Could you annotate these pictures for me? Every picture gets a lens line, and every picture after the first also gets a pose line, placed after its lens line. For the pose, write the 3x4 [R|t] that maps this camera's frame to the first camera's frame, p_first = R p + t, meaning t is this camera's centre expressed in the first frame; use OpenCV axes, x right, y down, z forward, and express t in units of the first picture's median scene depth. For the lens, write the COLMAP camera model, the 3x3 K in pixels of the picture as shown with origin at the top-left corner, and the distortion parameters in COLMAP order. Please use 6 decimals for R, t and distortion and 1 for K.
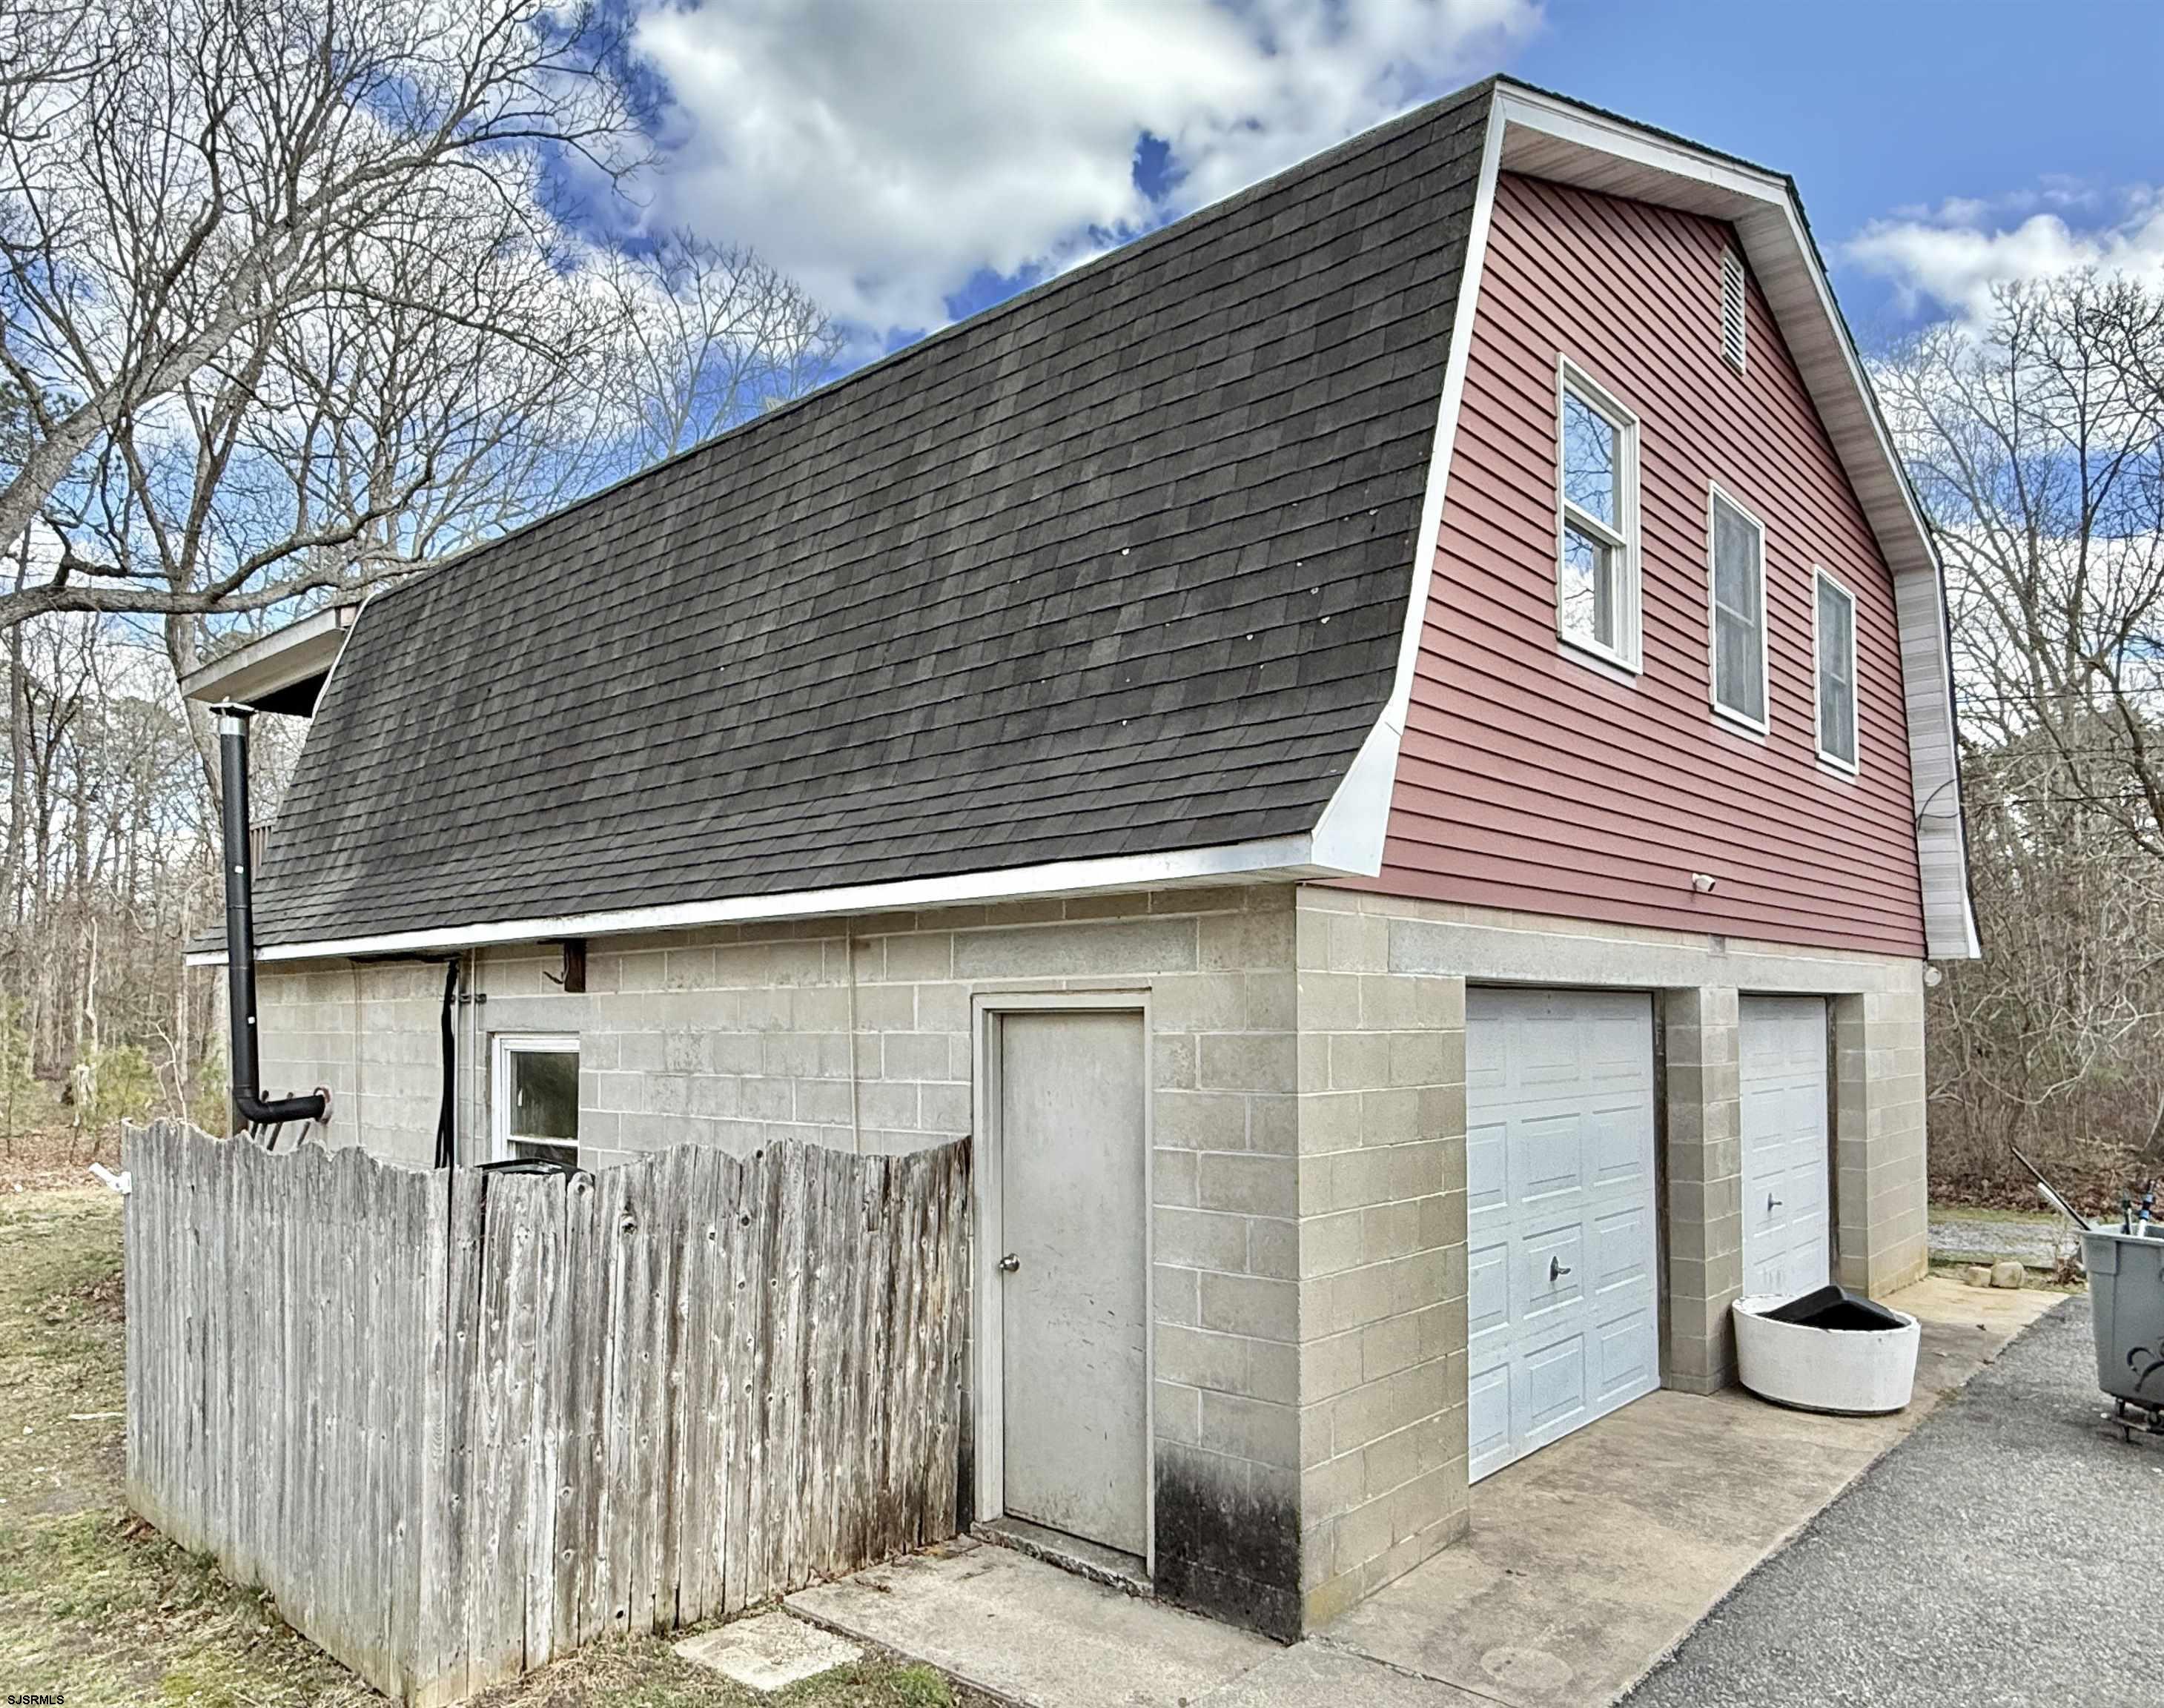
lens RADIAL K [[1499.7, 0, 1085.0], [0, 1499.7, 938.0], [0, 0, 1]] dist [0.002369, -0.001445]
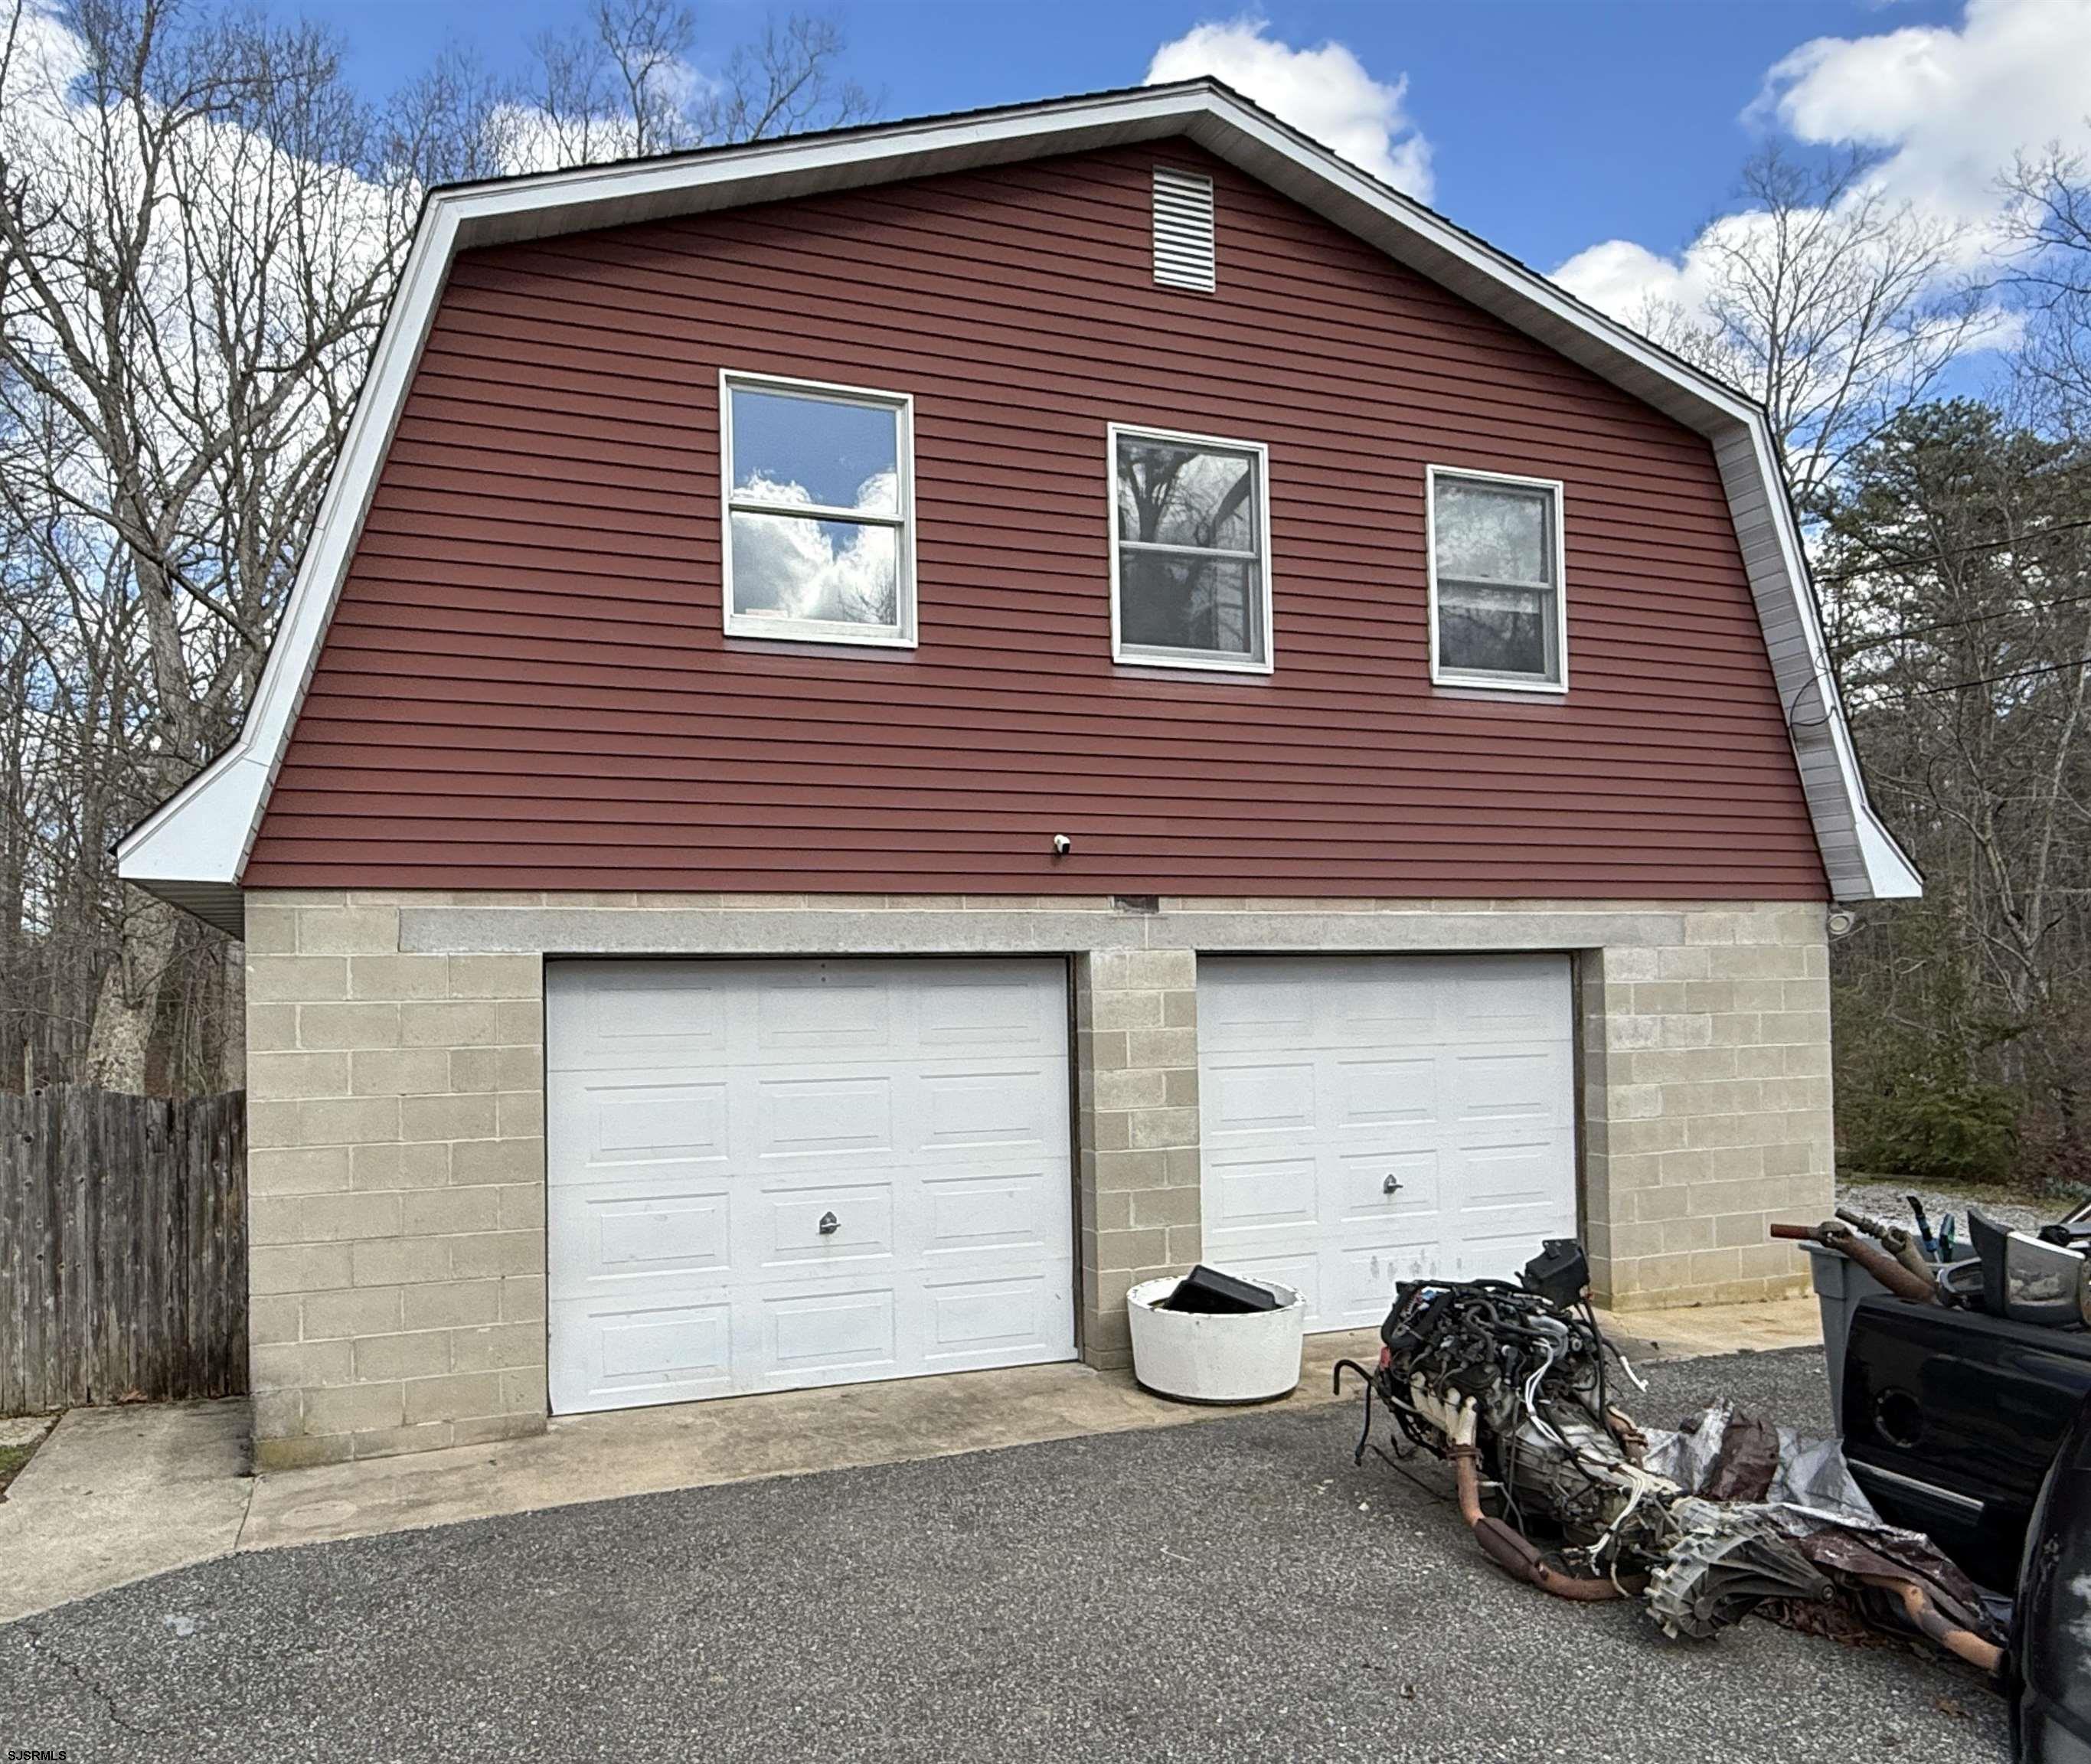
lens RADIAL K [[1601.6, 0, 1042.0], [0, 1601.6, 949.3], [0, 0, 1]] dist [-0.006337, -0.001998]
pose [[0.885552, -0.025098, -0.463862, 1.219044], [0.038208, 0.999091, 0.018886, 0.017092], [0.462966, -0.034448, 0.885706, 0.107880]]
